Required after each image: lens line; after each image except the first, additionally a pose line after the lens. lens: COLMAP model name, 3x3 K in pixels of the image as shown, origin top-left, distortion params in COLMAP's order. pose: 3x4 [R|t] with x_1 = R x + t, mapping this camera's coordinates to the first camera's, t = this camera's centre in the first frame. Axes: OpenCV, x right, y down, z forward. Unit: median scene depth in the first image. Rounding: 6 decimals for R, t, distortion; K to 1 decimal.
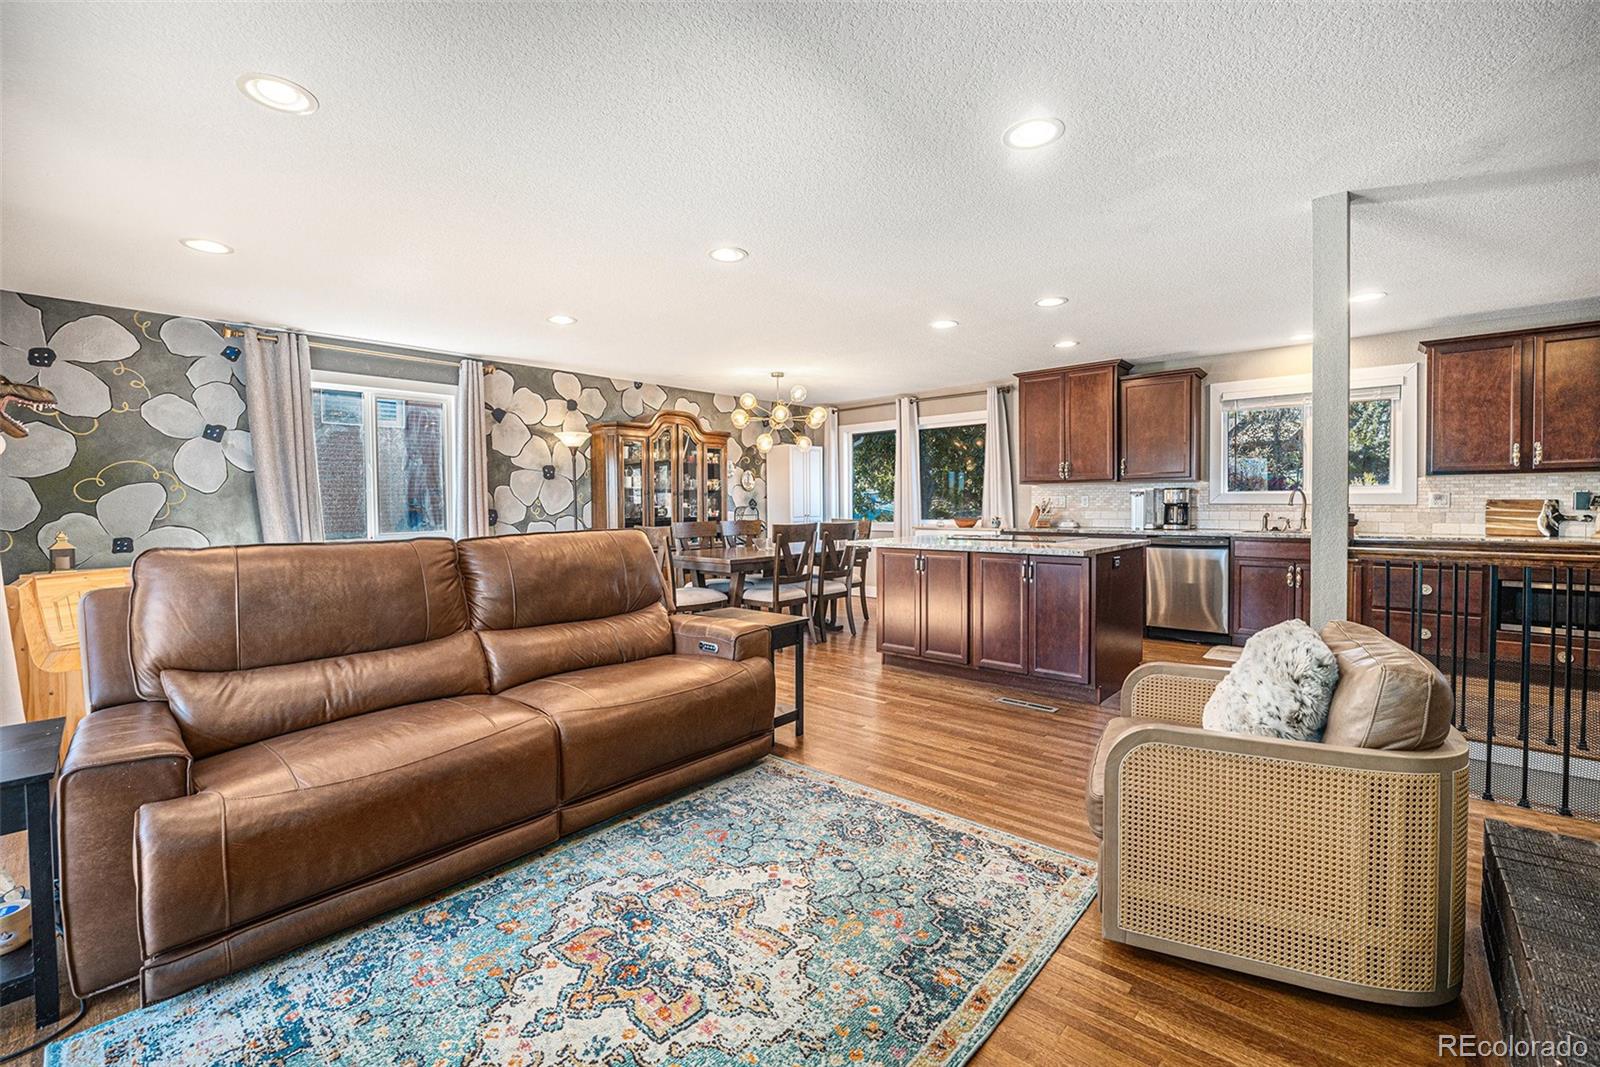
lens RADIAL K [[659.7, 0, 804.7], [0, 659.7, 528.0], [0, 0, 1]] dist [-0.015820, -0.000316]
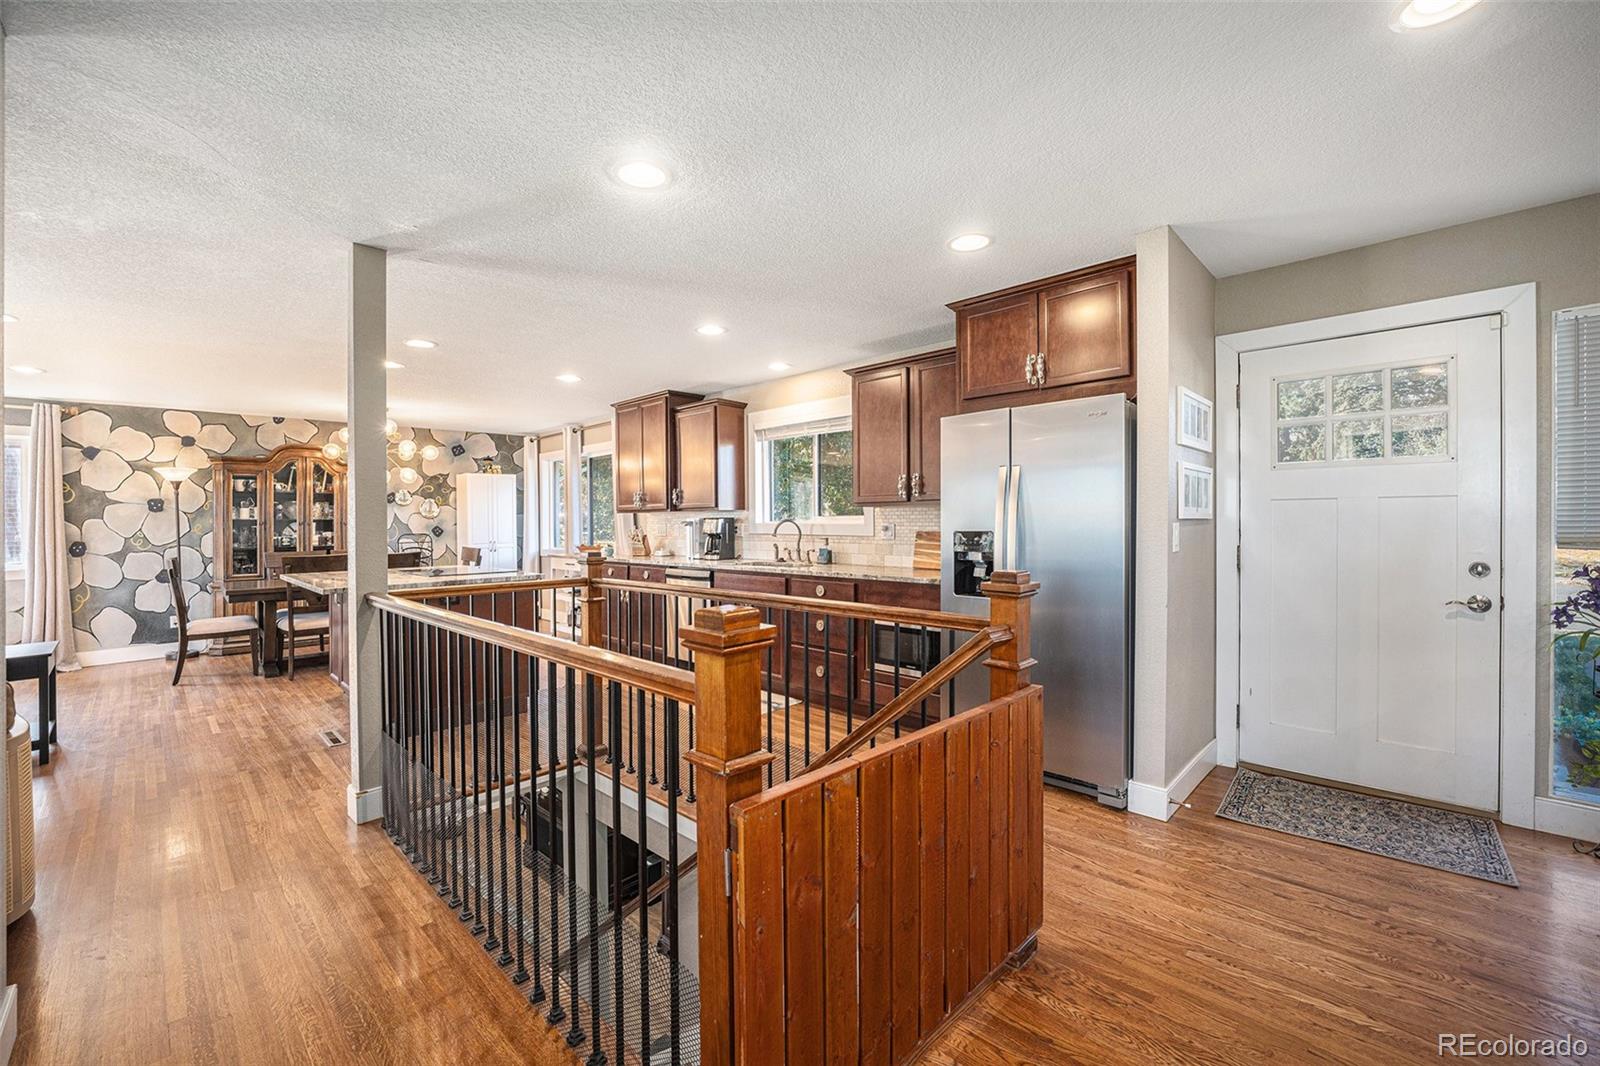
lens RADIAL K [[665.2, 0, 793.4], [0, 665.2, 510.0], [0, 0, 1]] dist [-0.021304, 0.000101]
pose [[0.999317, -0.006097, -0.036438, 0.653261], [0.004207, 0.998653, -0.051717, -0.018294], [0.036705, 0.051529, 0.997997, -0.003210]]
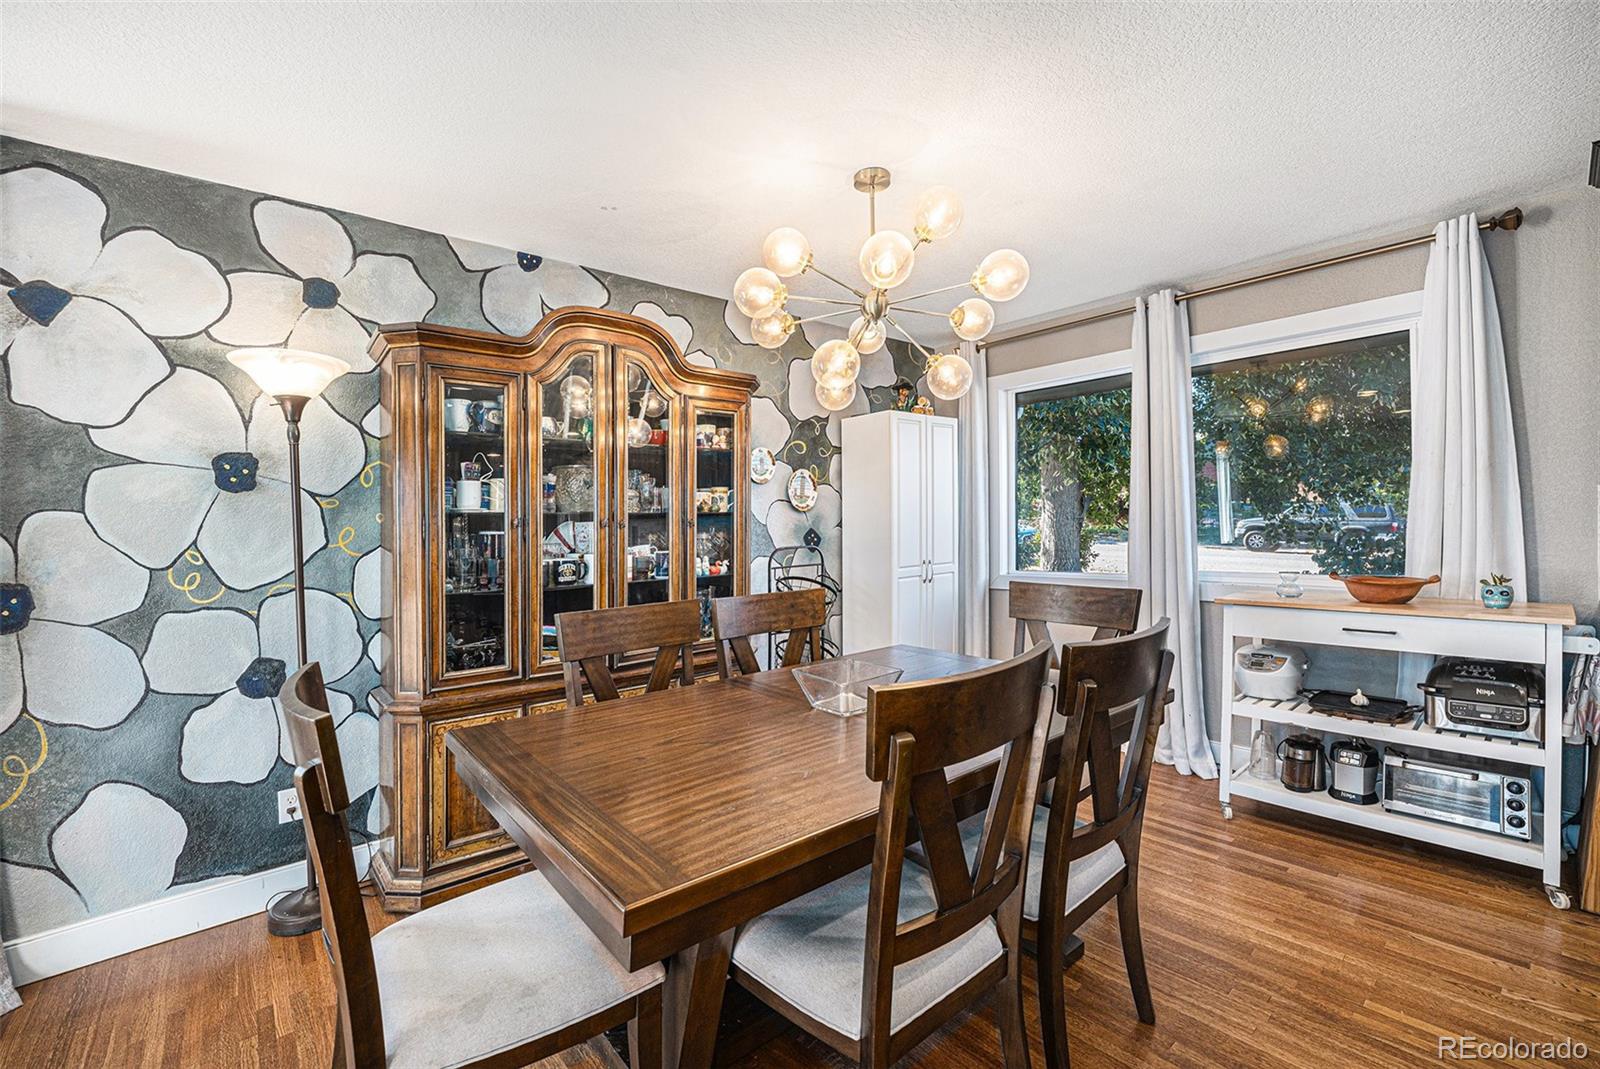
lens RADIAL K [[681.8, 0, 793.0], [0, 681.8, 515.2], [0, 0, 1]] dist [-0.023928, 0.000131]
pose [[0.991934, -0.015704, -0.125782, -0.041006], [0.009540, 0.998731, -0.049460, -0.039216], [0.126399, 0.047861, 0.990824, 0.661667]]
